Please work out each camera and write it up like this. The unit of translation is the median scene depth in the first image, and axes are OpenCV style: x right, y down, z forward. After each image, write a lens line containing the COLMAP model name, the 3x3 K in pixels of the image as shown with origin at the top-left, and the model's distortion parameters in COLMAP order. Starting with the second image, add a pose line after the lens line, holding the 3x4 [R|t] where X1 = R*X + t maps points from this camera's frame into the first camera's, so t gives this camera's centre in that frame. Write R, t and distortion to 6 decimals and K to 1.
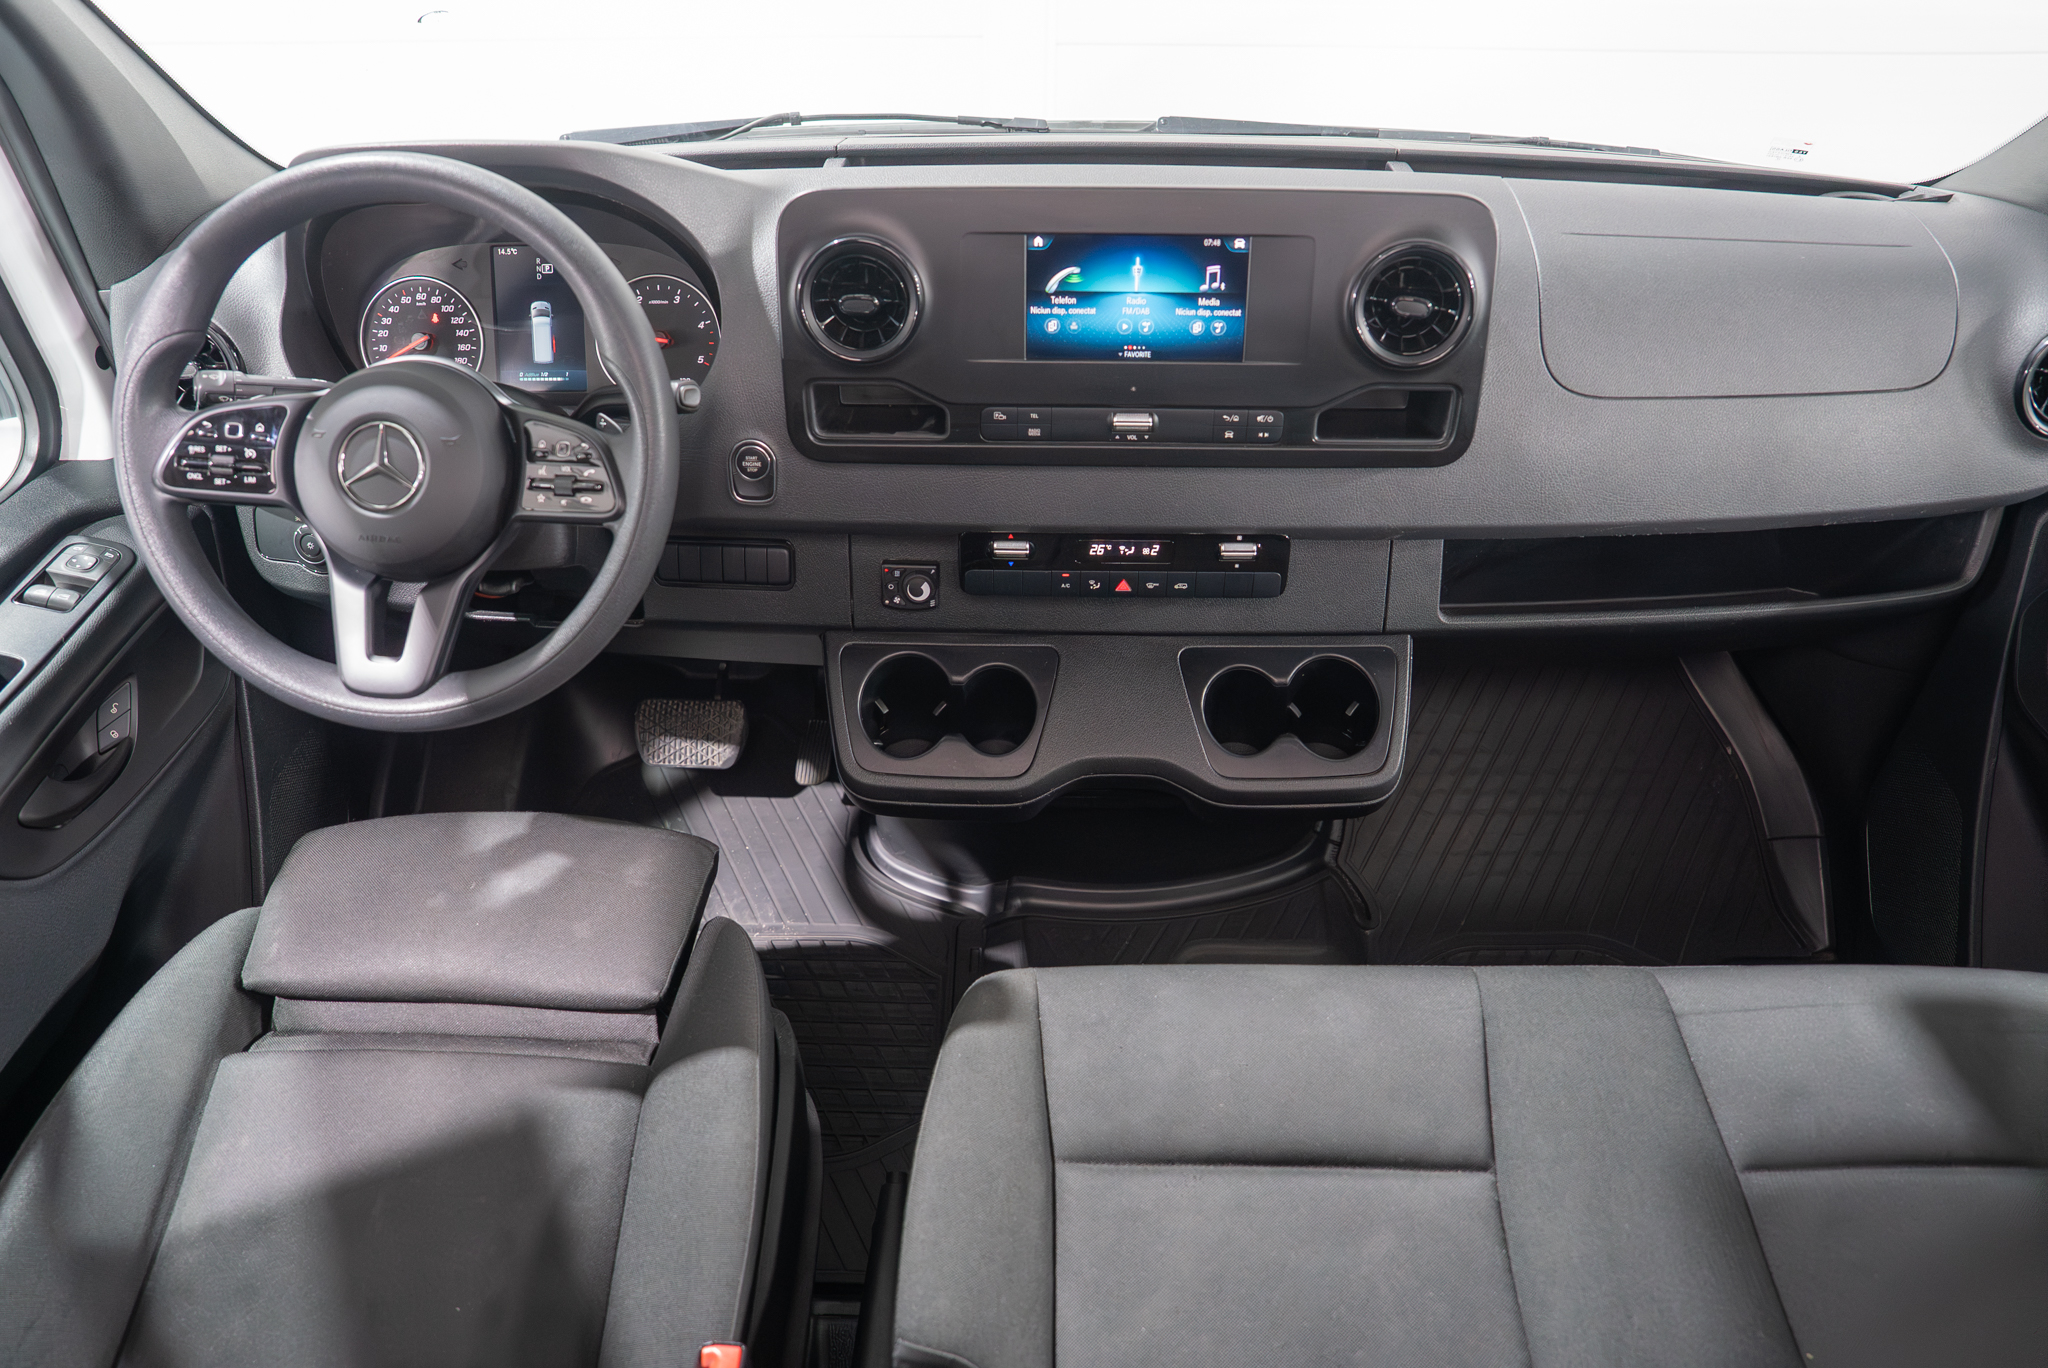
lens RADIAL K [[1416.4, 0, 1011.1], [0, 1416.4, 684.2], [0, 0, 1]] dist [-0.117710, 0.083456]
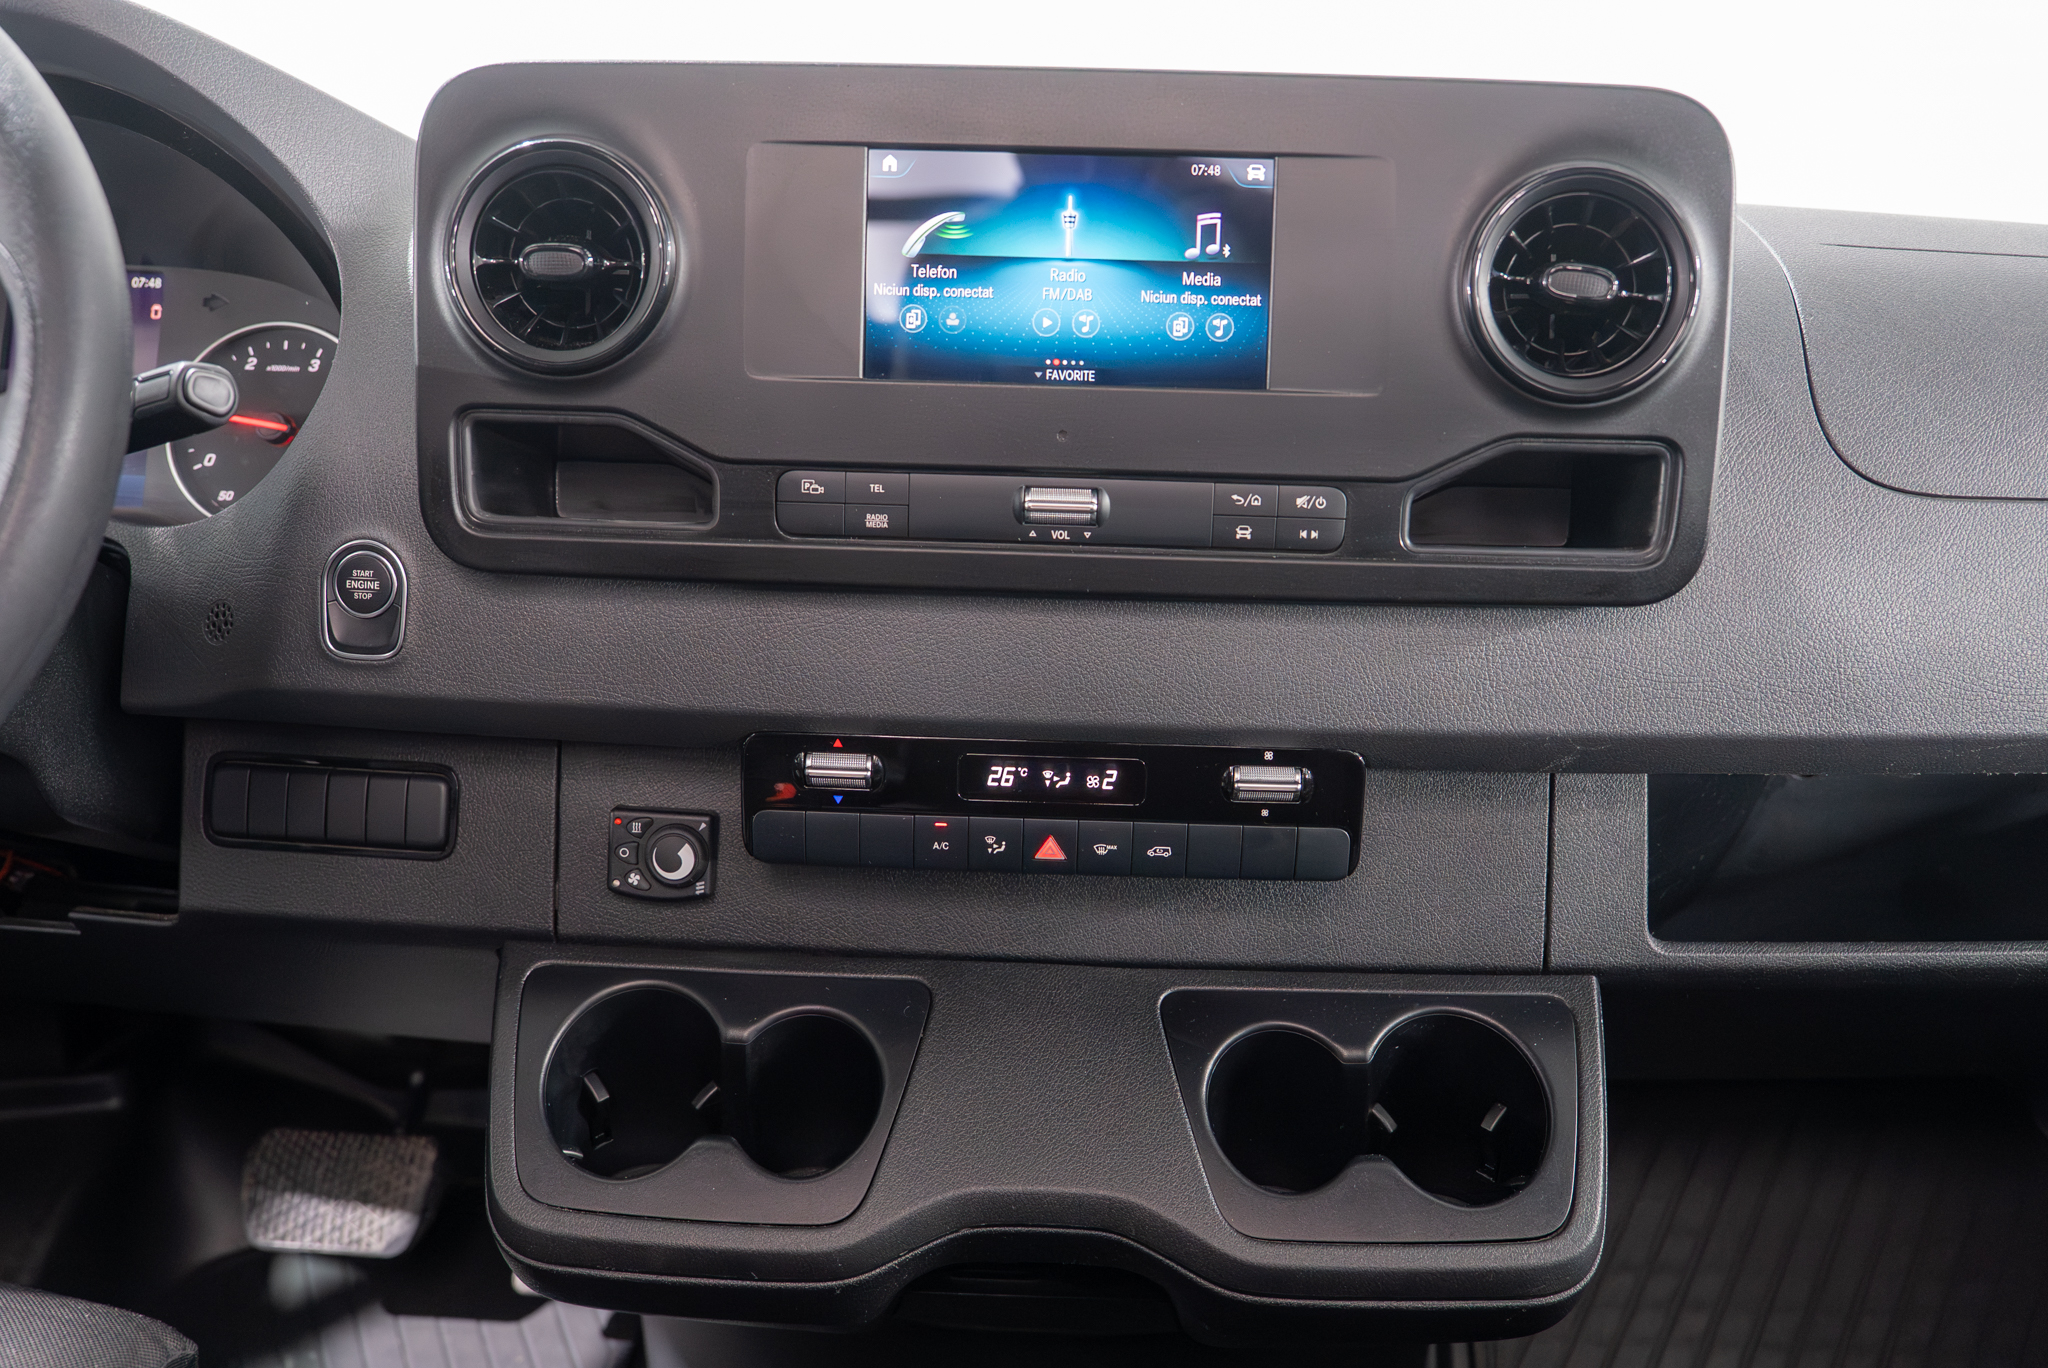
lens RADIAL K [[1696.1, 0, 1018.6], [0, 1696.1, 693.4], [0, 0, 1]] dist [-0.074757, 0.092122]
pose [[0.999557, 0.029571, -0.003423, 0.074189], [-0.029041, 0.943413, -0.330345, 0.092528], [-0.006540, 0.330298, 0.943854, 0.419116]]
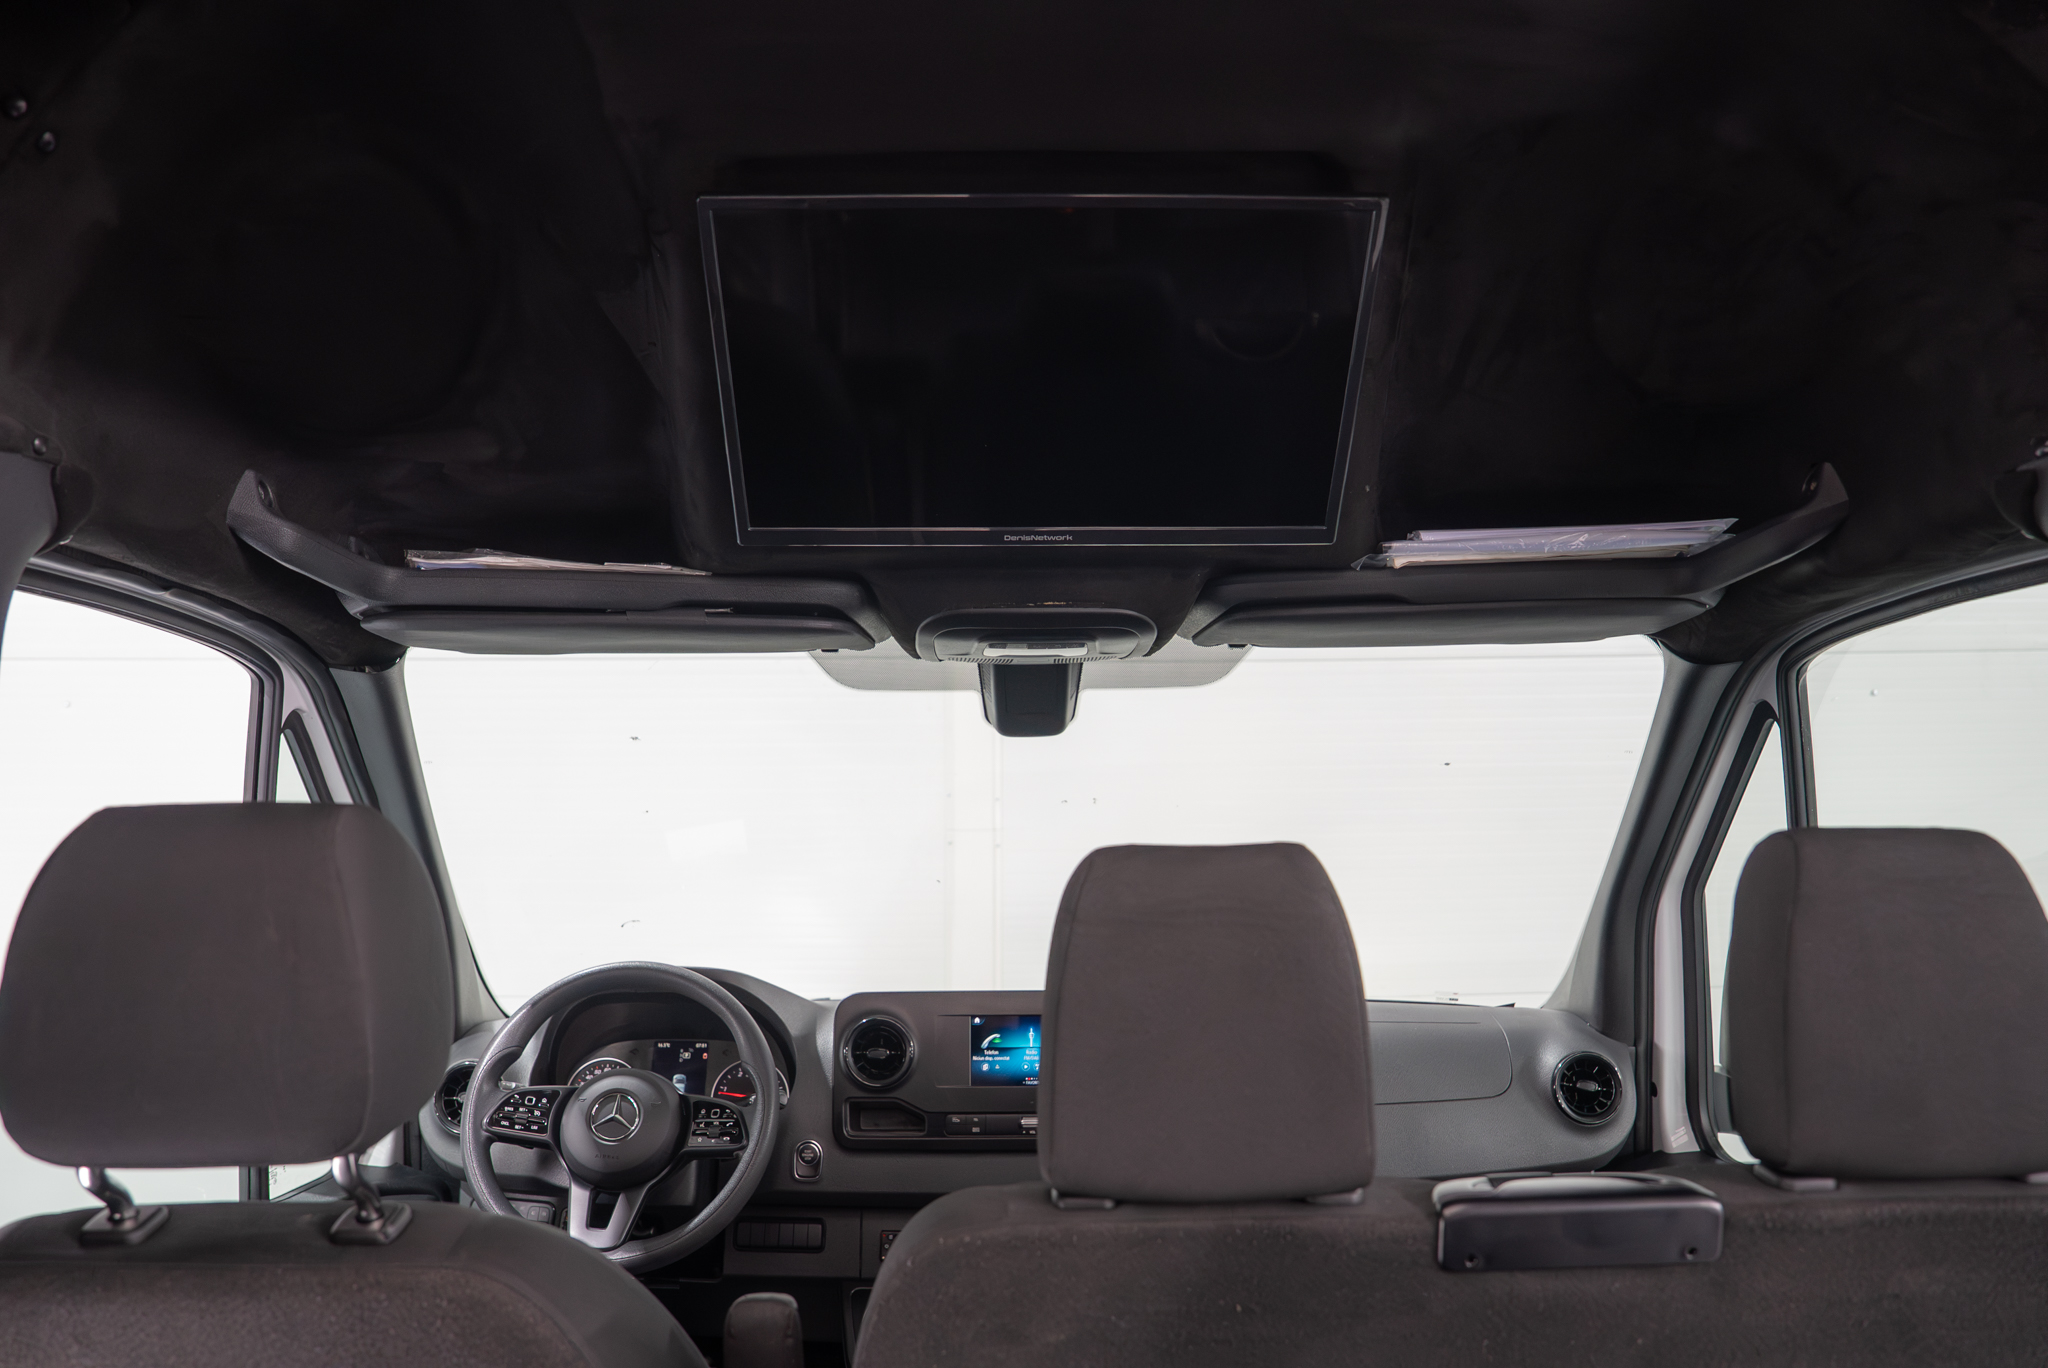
lens RADIAL K [[1413.2, 0, 1021.0], [0, 1413.2, 674.4], [0, 0, 1]] dist [-0.105683, 0.063551]
pose [[0.999388, 0.001918, 0.034931, 0.010767], [0.021475, 0.754591, -0.655844, 0.528959], [-0.027617, 0.656193, 0.754088, -0.666791]]
